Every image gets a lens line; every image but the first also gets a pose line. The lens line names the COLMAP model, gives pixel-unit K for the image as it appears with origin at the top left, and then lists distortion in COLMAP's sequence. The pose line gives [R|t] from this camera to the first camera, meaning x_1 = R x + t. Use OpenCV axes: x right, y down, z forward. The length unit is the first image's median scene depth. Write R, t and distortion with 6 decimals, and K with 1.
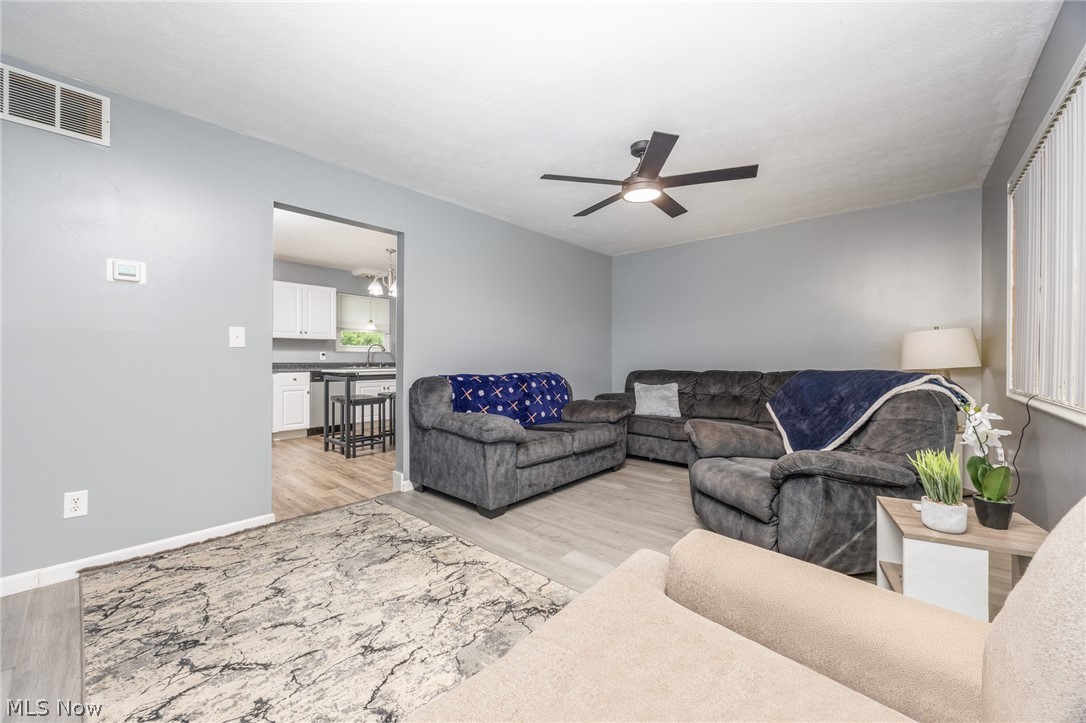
lens RADIAL K [[419.0, 0, 538.6], [0, 419.0, 360.1], [0, 0, 1]] dist [-0.002589, -0.000014]
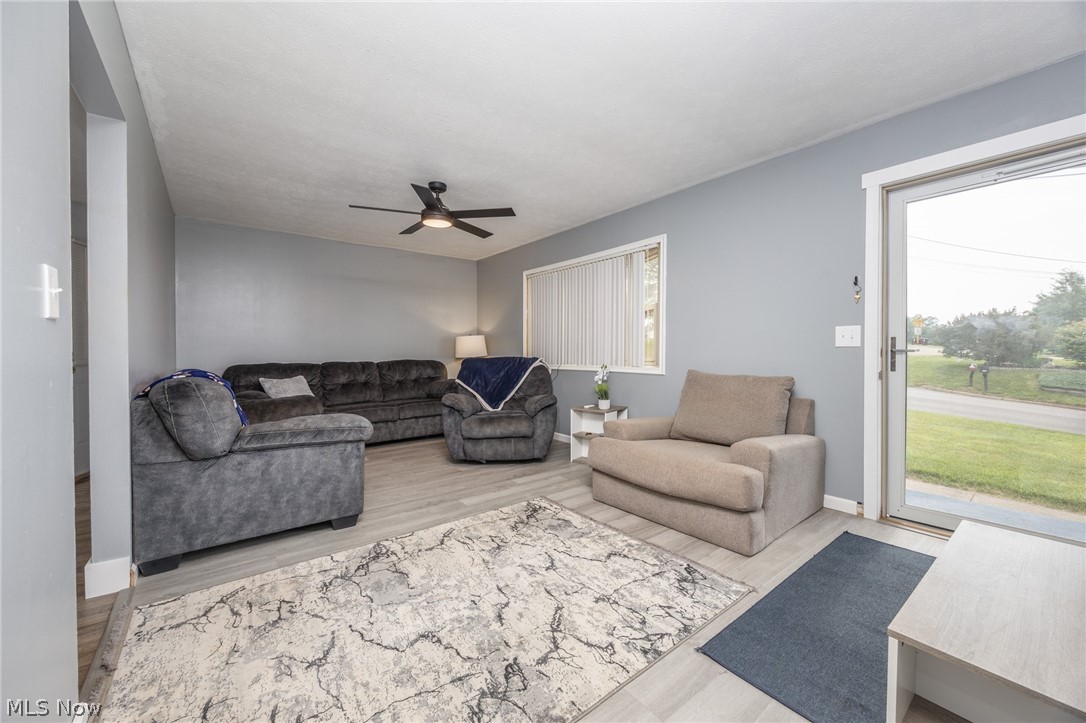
lens RADIAL K [[419.0, 0, 548.5], [0, 419.0, 360.3], [0, 0, 1]] dist [-0.002589, -0.000014]
pose [[0.165254, -0.018729, 0.986073, -1.174793], [0.004767, 0.999823, 0.018192, 0.004963], [-0.986239, 0.001695, 0.165314, 0.539646]]
